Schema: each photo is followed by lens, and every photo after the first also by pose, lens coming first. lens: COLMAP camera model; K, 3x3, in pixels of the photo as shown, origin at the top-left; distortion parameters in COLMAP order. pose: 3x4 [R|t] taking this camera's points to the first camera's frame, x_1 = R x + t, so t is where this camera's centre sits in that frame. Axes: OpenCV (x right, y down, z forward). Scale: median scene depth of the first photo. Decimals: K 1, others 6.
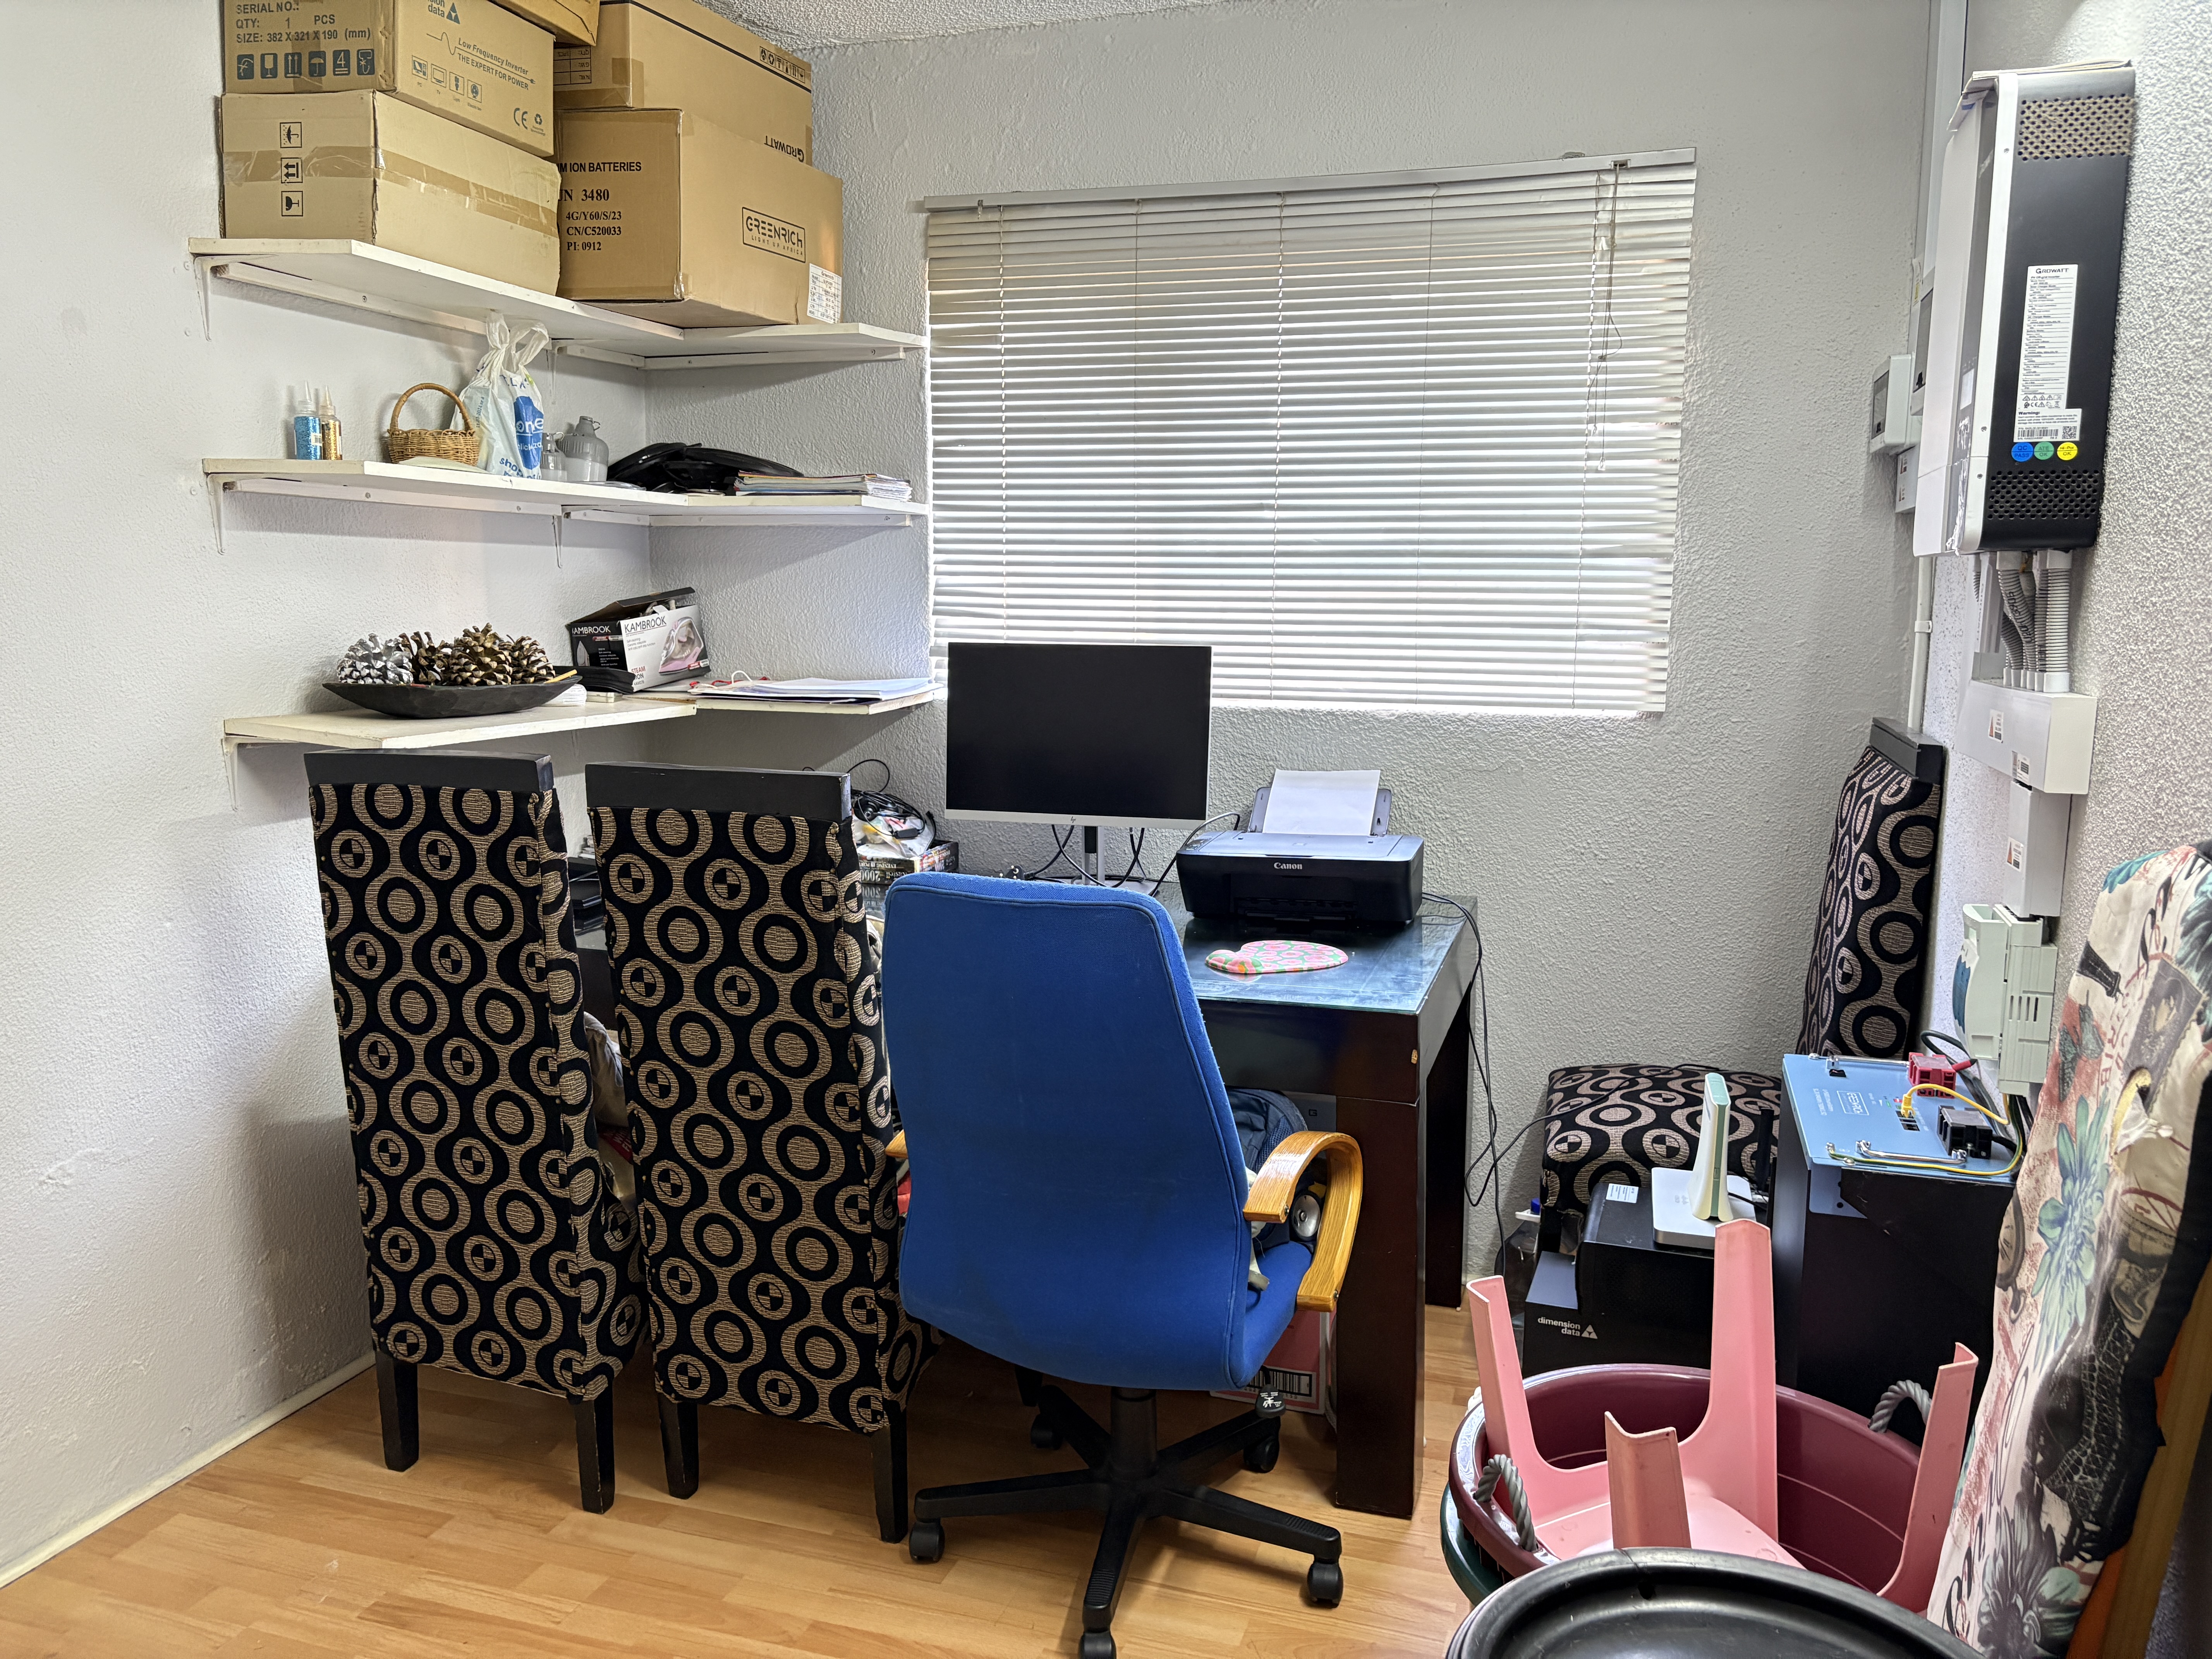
lens RADIAL K [[1672.2, 0, 1114.9], [0, 1672.2, 850.7], [0, 0, 1]] dist [0.067038, -0.087024]
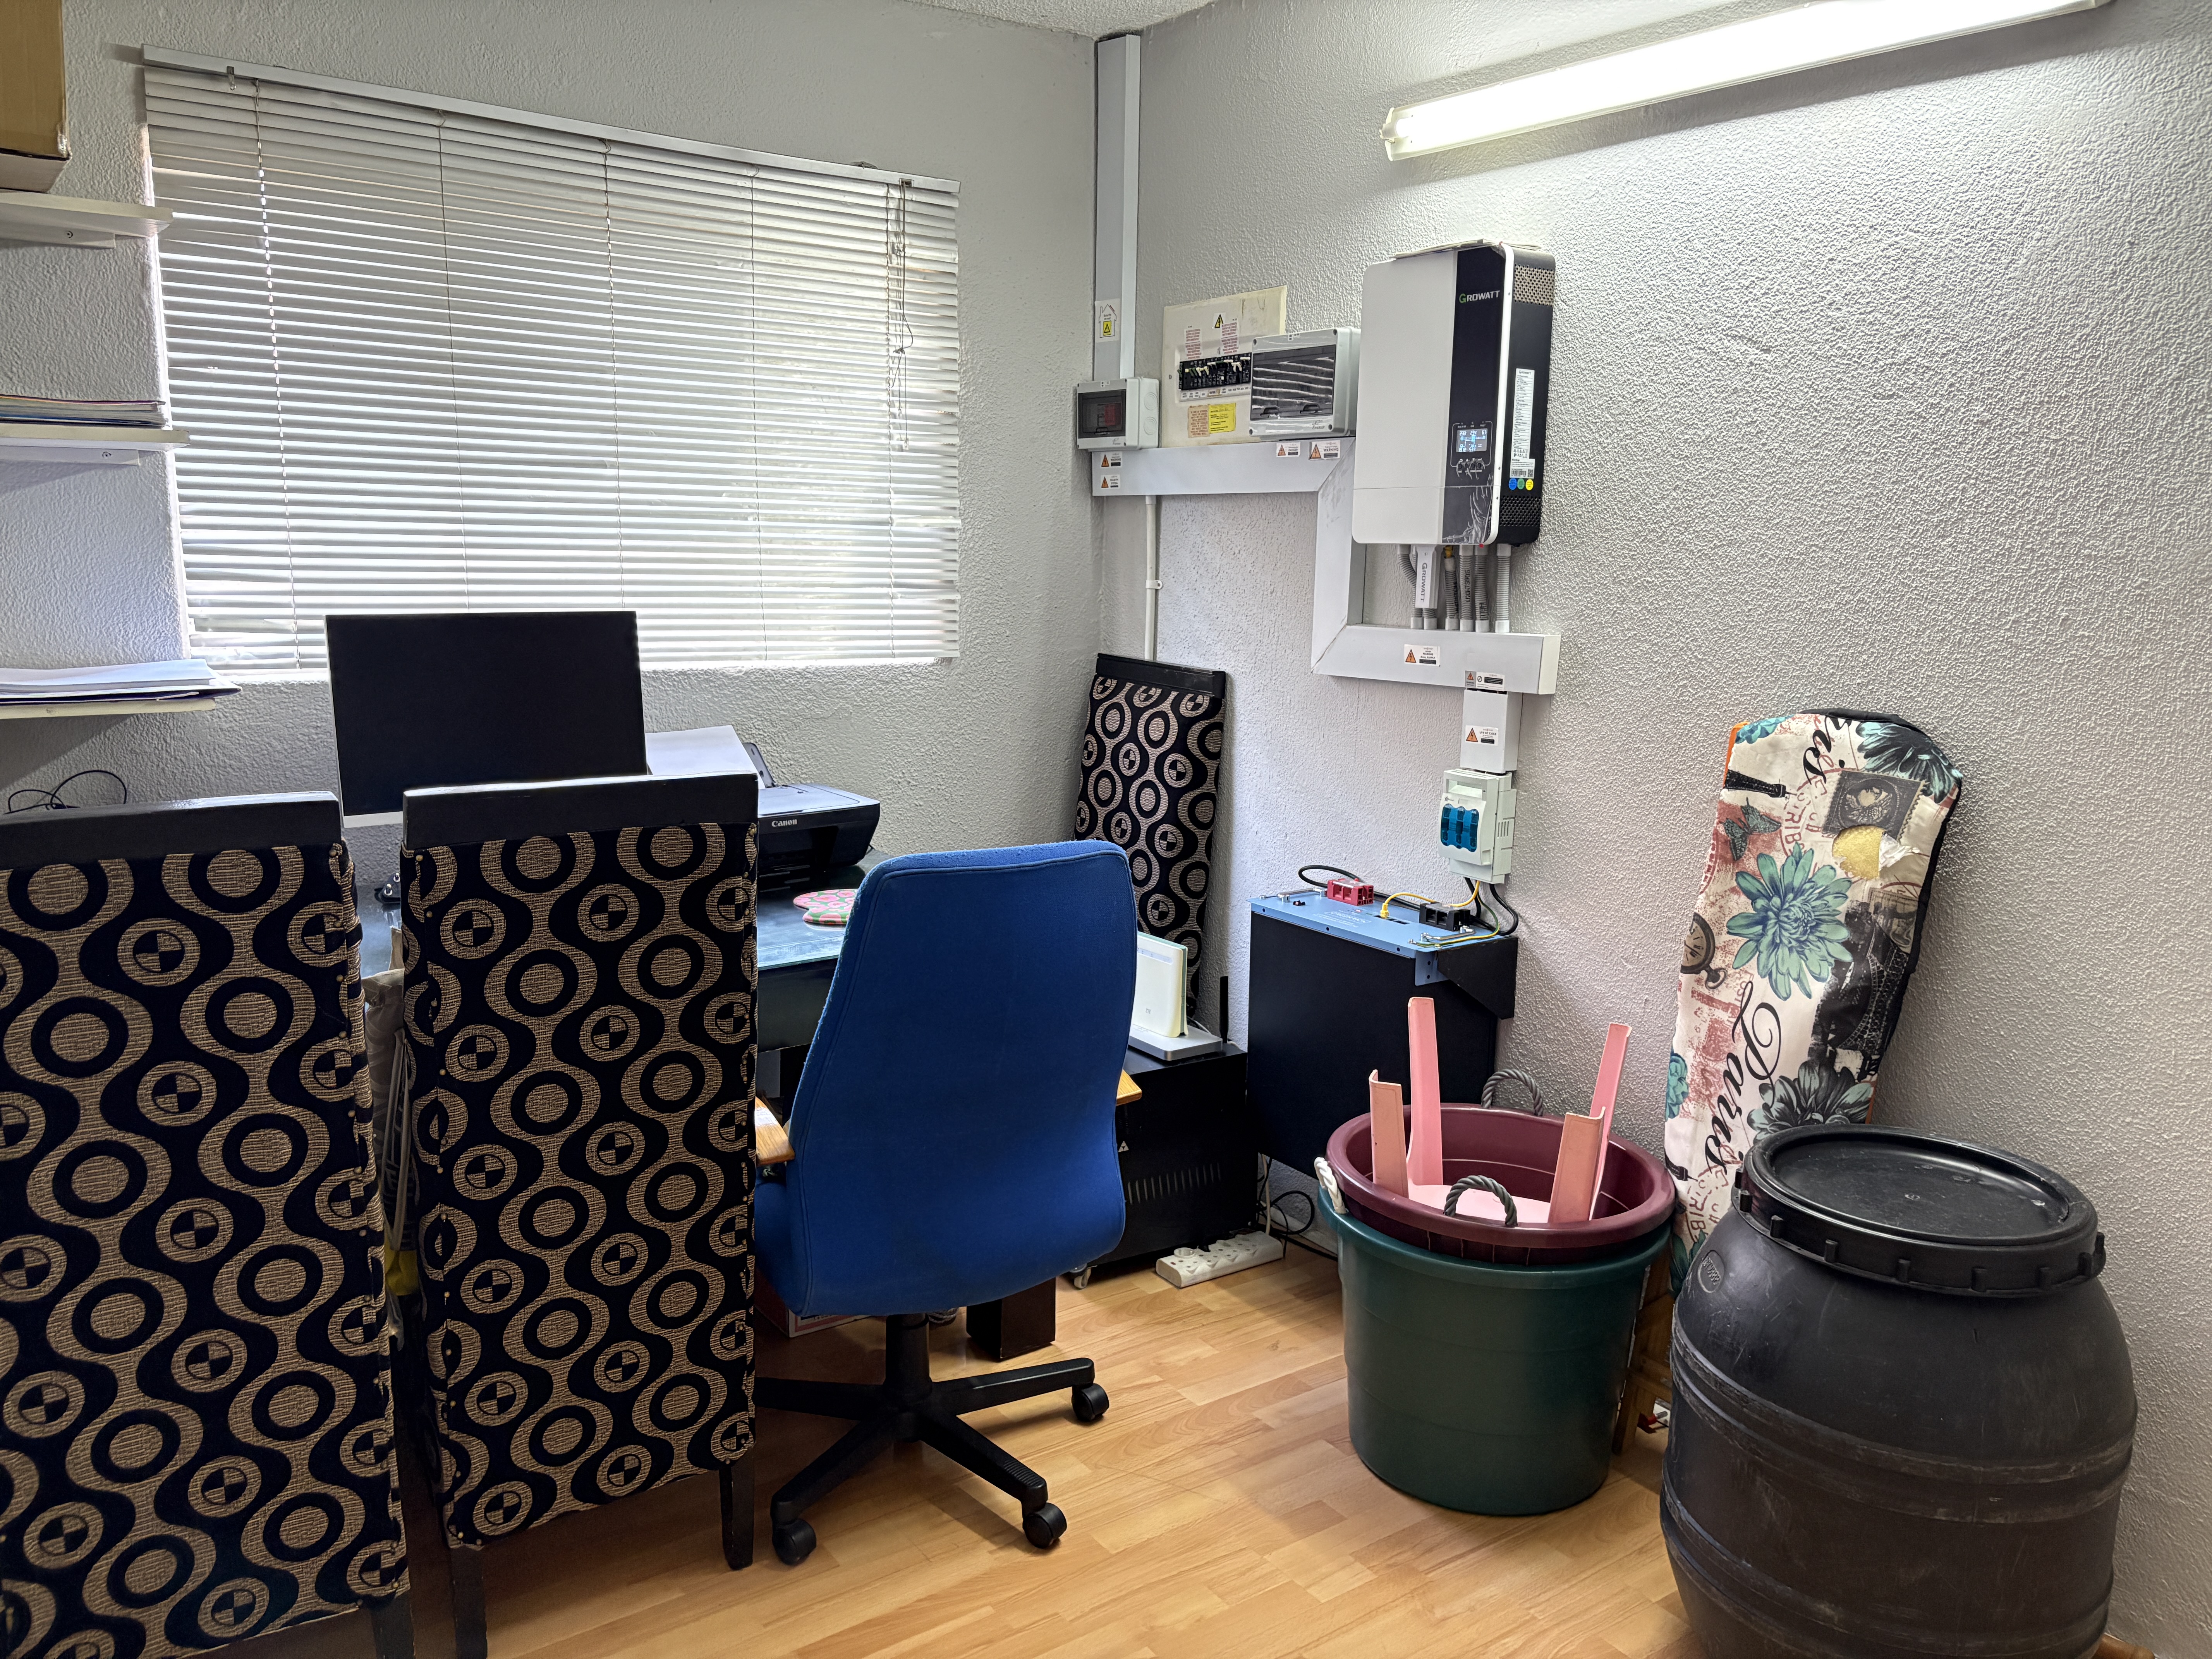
lens RADIAL K [[1672.2, 0, 1114.9], [0, 1672.2, 850.7], [0, 0, 1]] dist [0.067038, -0.087024]
pose [[0.590428, -0.145920, 0.793790, -0.595425], [0.110134, 0.988887, 0.099865, -0.054472], [-0.799541, 0.028460, 0.599937, 0.207783]]
